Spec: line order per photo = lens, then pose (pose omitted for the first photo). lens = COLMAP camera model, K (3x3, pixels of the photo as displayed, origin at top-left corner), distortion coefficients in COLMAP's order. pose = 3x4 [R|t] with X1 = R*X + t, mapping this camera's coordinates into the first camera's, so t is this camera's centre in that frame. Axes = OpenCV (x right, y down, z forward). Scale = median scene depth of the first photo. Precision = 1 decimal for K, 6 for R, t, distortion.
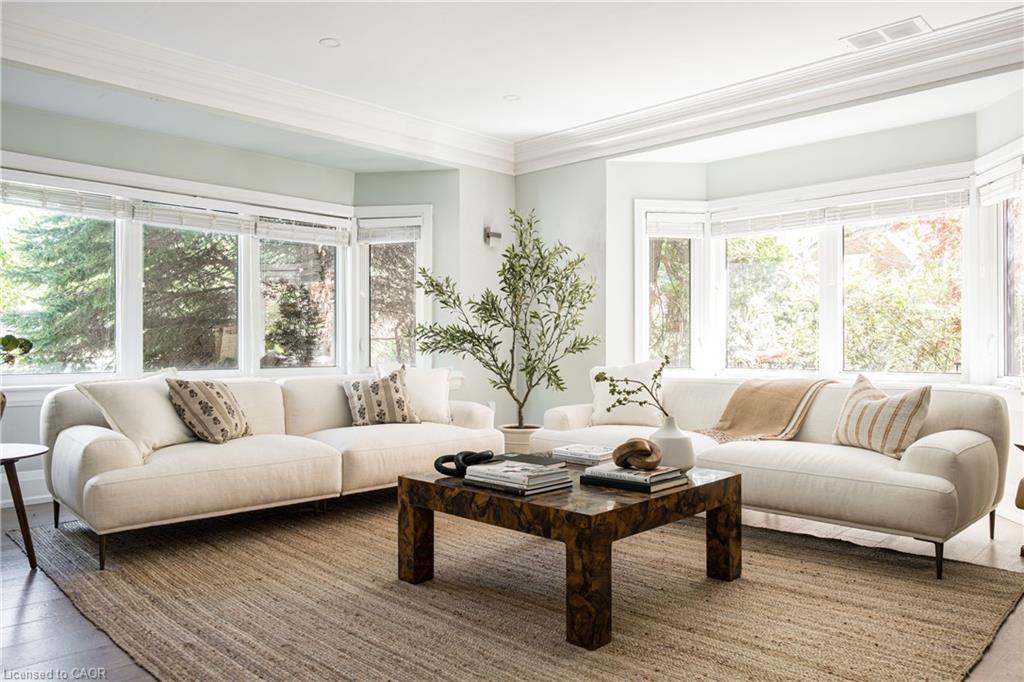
lens RADIAL K [[707.5, 0, 511.4], [0, 707.5, 344.8], [0, 0, 1]] dist [-0.024563, 0.000961]
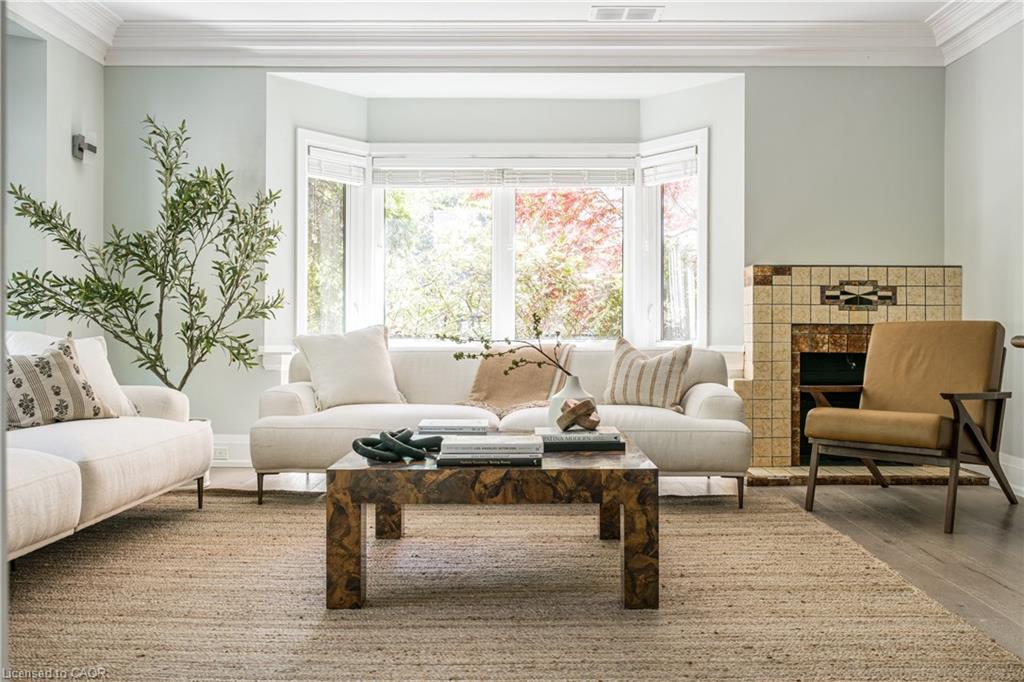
lens RADIAL K [[900.1, 0, 513.4], [0, 900.1, 326.5], [0, 0, 1]] dist [-0.014837, -0.007065]
pose [[0.721518, 0.002911, 0.692390, -0.504251], [-0.002571, 0.999996, -0.001525, 0.027679], [-0.692391, -0.000680, 0.721522, 0.139861]]
